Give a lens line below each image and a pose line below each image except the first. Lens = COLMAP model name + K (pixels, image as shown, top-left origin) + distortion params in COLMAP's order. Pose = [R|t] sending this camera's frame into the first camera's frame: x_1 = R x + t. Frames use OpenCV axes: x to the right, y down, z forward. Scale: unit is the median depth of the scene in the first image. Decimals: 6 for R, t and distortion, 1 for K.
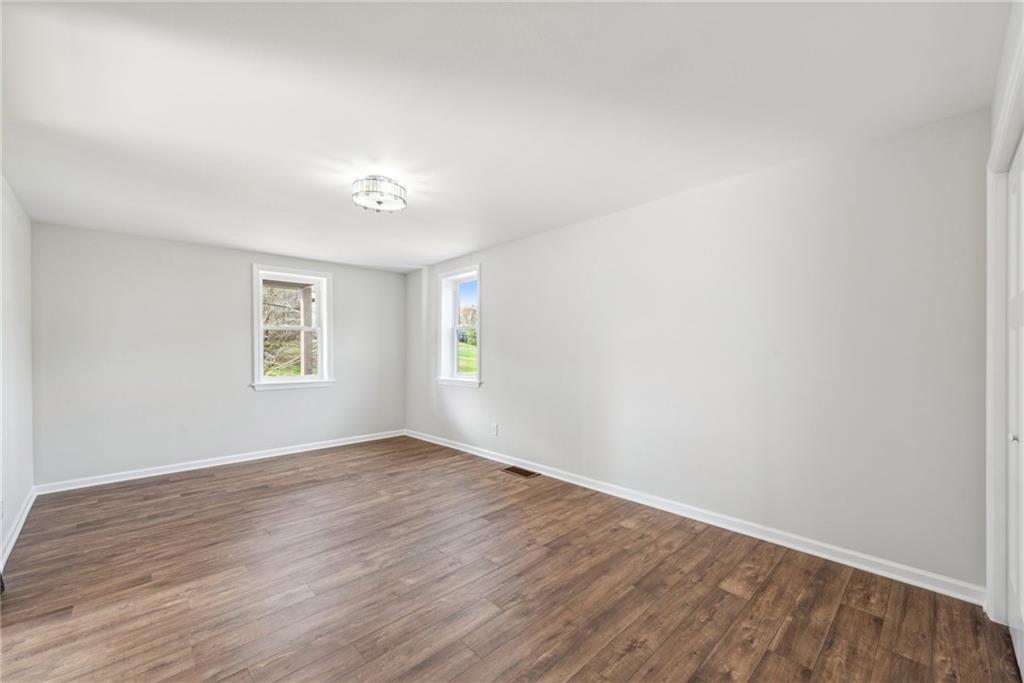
lens RADIAL K [[408.6, 0, 517.7], [0, 408.6, 355.1], [0, 0, 1]] dist [0.011599, -0.000229]
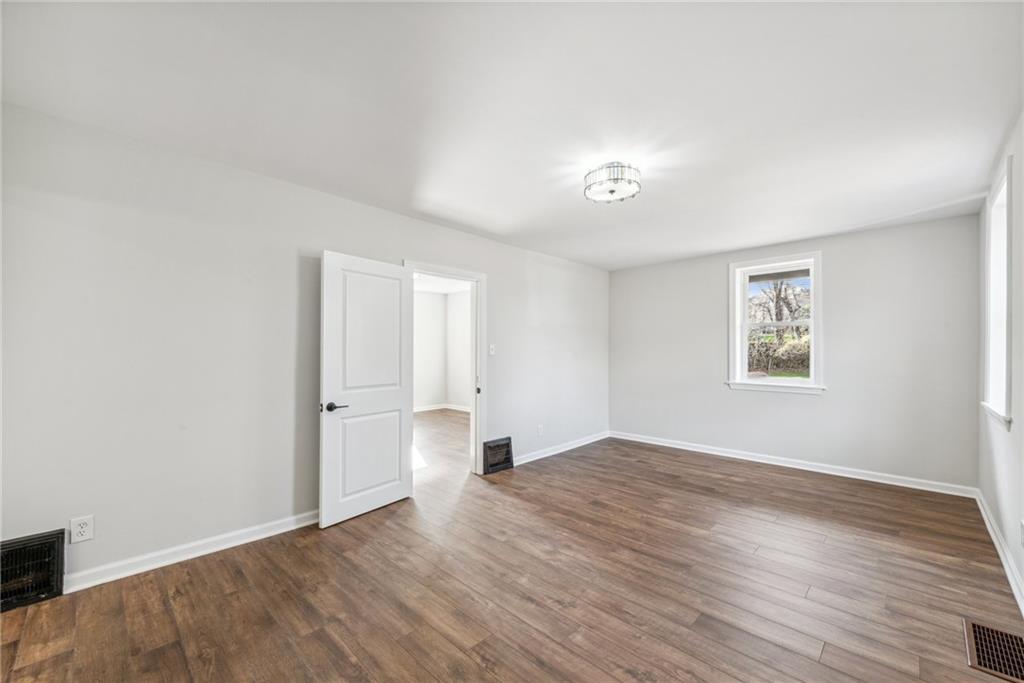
lens RADIAL K [[408.6, 0, 517.7], [0, 408.6, 355.1], [0, 0, 1]] dist [0.011599, -0.000229]
pose [[0.033245, 0.016657, -0.999308, 0.493490], [-0.010902, 0.999808, 0.016302, -0.007099], [0.999388, 0.010352, 0.033420, 0.648724]]
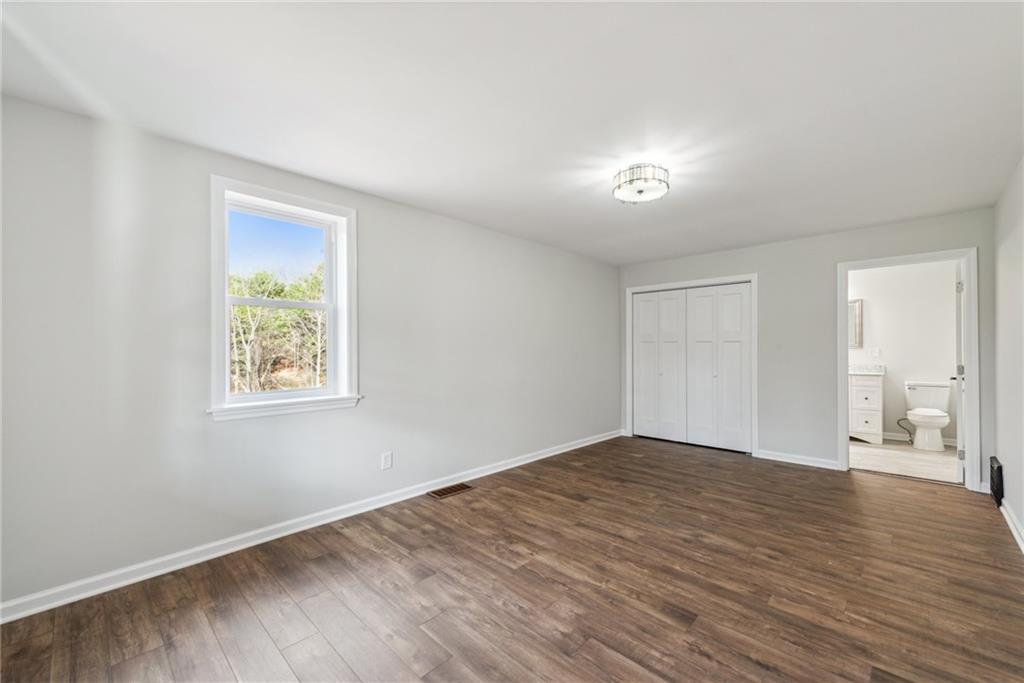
lens RADIAL K [[419.9, 0, 515.8], [0, 419.9, 347.2], [0, 0, 1]] dist [0.009711, -0.000269]
pose [[-0.044035, 0.009026, 0.998989, -1.112304], [0.017256, 0.999817, -0.008273, -0.003514], [-0.998881, 0.016874, -0.044182, 1.142840]]
